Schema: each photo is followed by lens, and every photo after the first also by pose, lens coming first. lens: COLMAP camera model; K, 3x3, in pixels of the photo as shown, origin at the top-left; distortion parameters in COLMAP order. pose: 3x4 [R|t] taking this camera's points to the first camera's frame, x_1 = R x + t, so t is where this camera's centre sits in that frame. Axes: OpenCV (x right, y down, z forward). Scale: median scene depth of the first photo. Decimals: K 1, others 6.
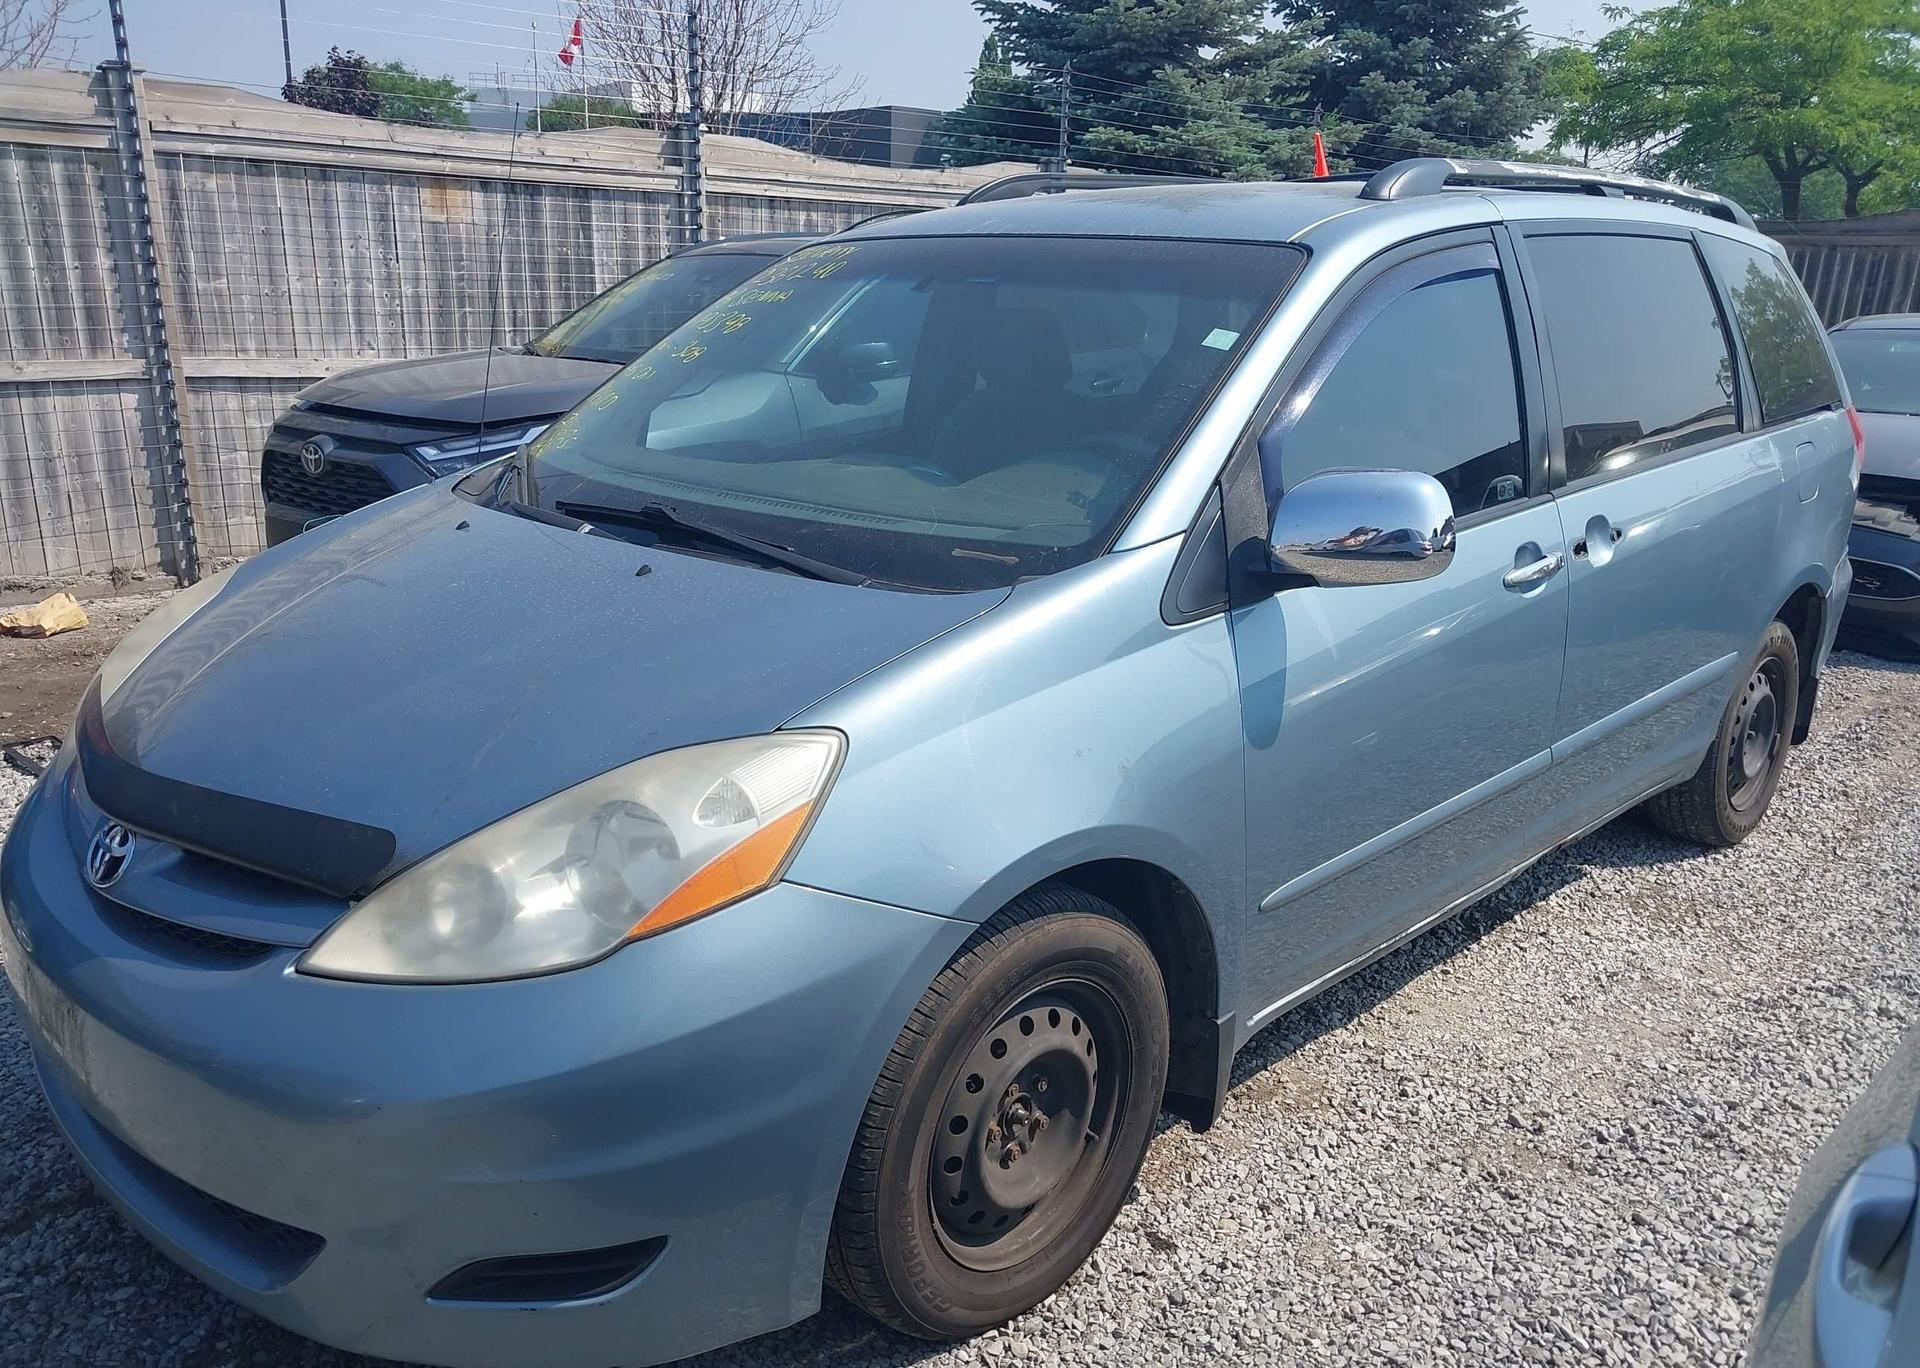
lens RADIAL K [[1650.5, 0, 960.0], [0, 1650.5, 684.0], [0, 0, 1]] dist [0.031291, -0.058507]
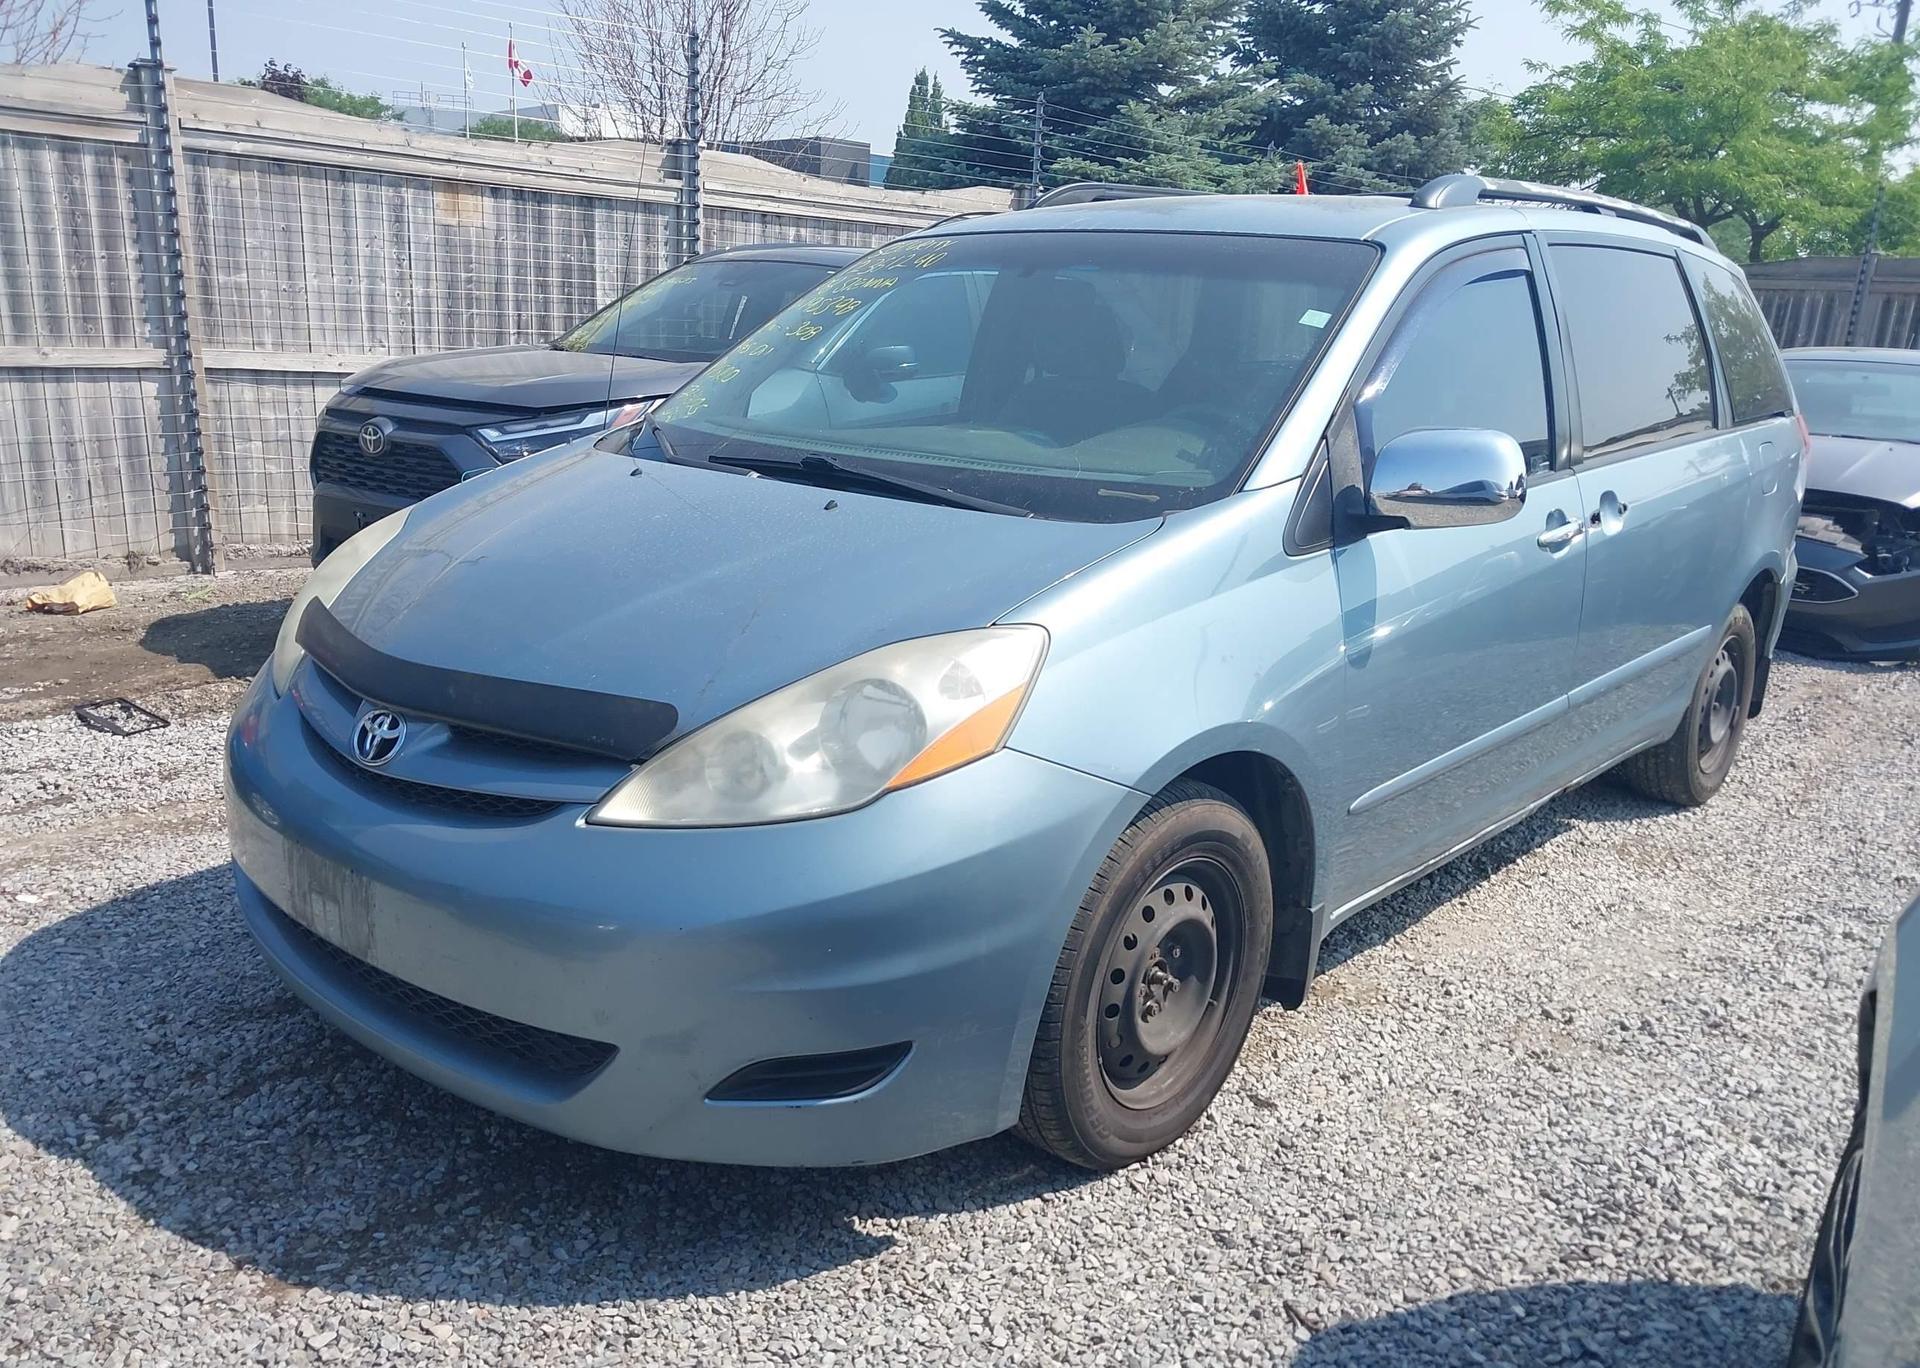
lens RADIAL K [[1659.2, 0, 970.4], [0, 1659.2, 676.2], [0, 0, 1]] dist [0.031544, -0.061504]
pose [[0.997874, 0.010453, 0.064333, -0.077839], [-0.008781, 0.999618, -0.026219, 0.037227], [-0.064582, 0.025599, 0.997584, -0.068783]]
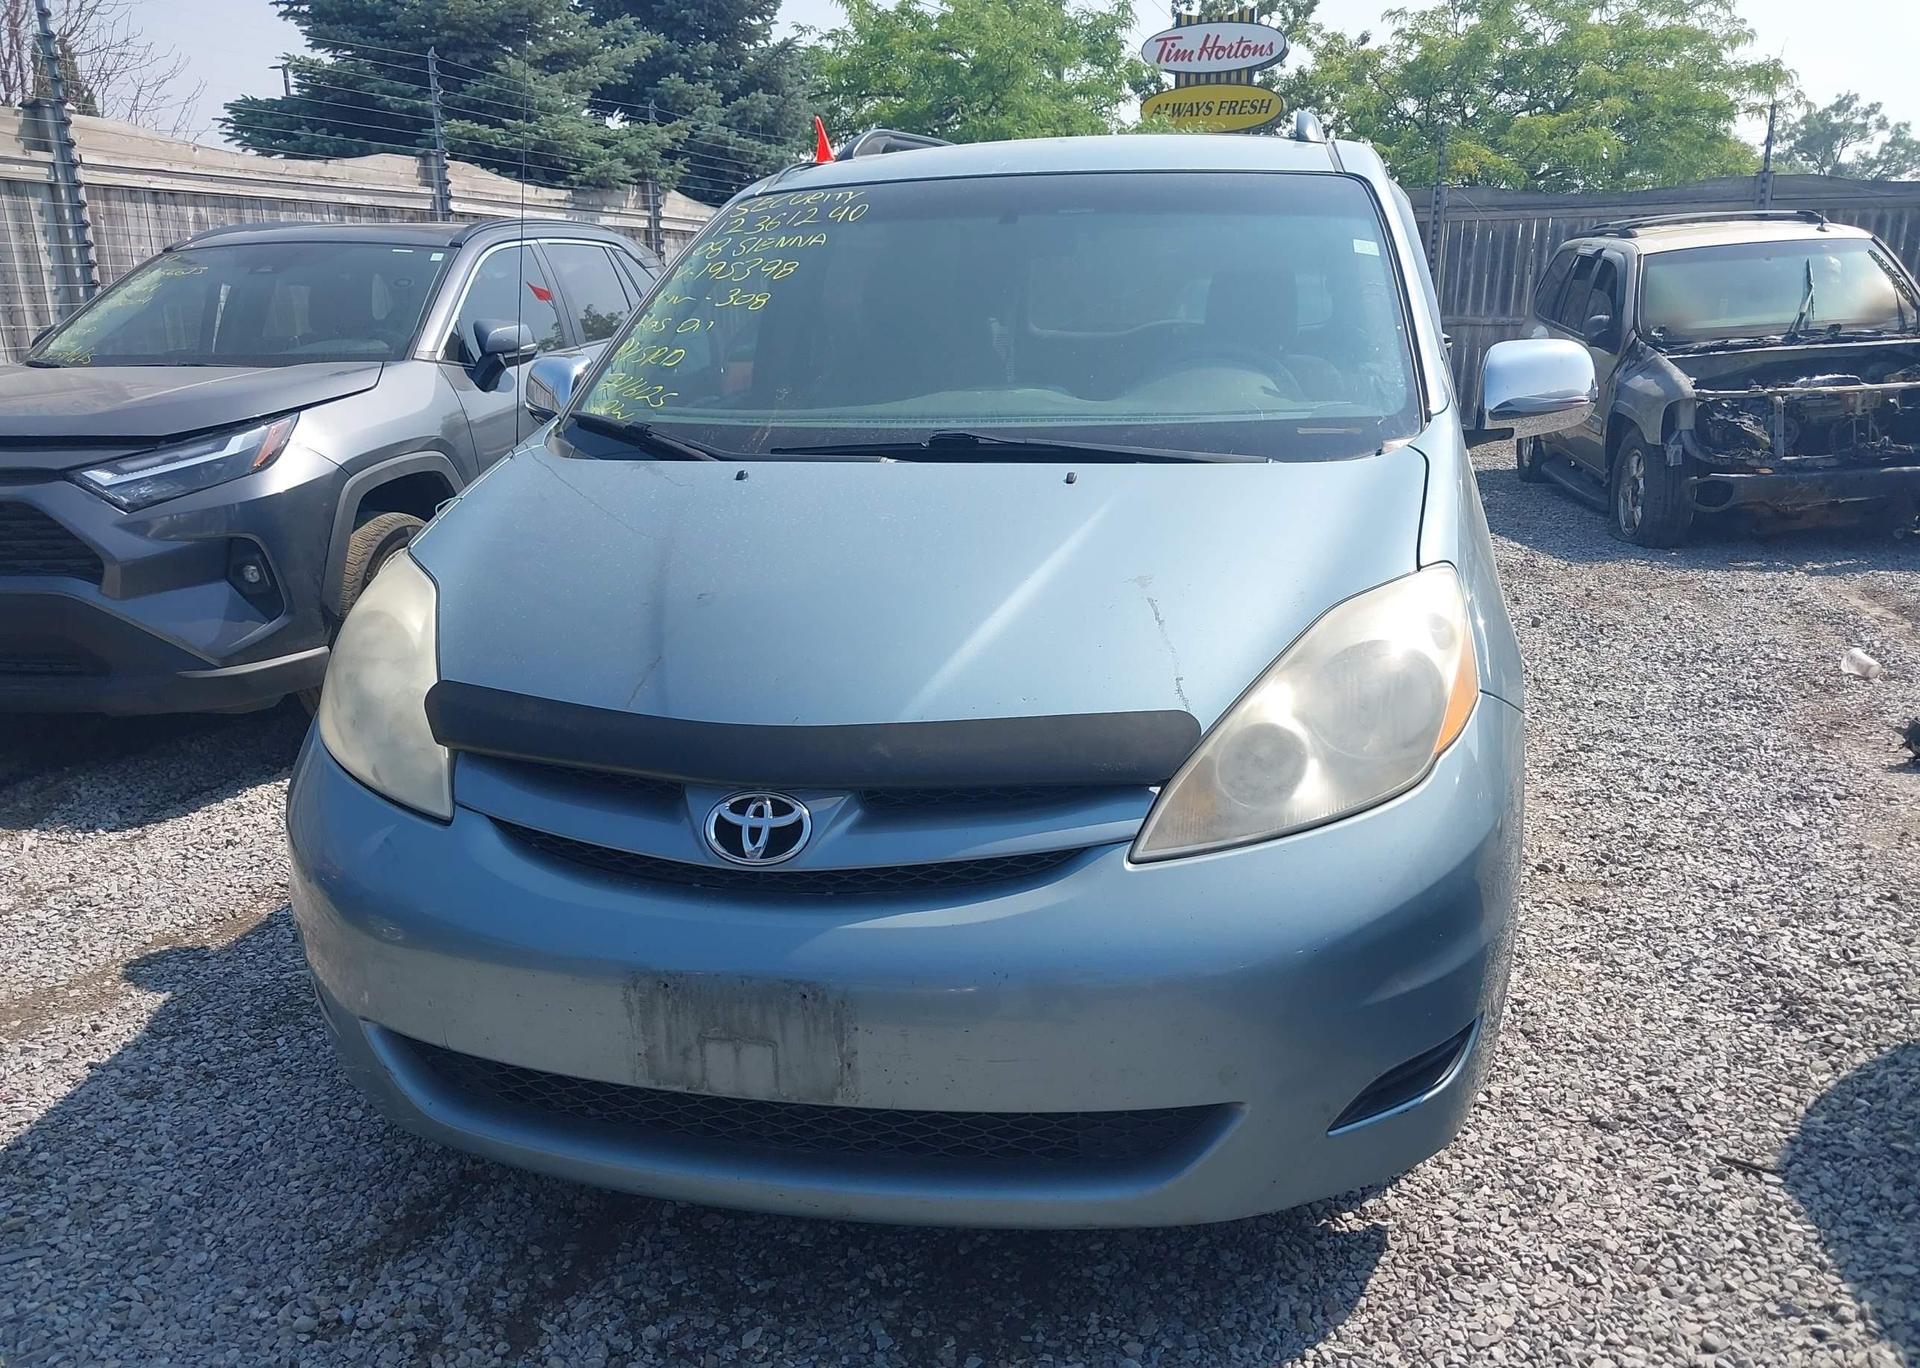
lens RADIAL K [[1653.0, 0, 1000.2], [0, 1653.0, 709.9], [0, 0, 1]] dist [0.002350, 0.003698]
pose [[0.845746, -0.166718, 0.506872, -0.358154], [0.165259, 0.985069, 0.048261, 0.007729], [-0.507349, 0.042949, 0.860670, 0.068284]]
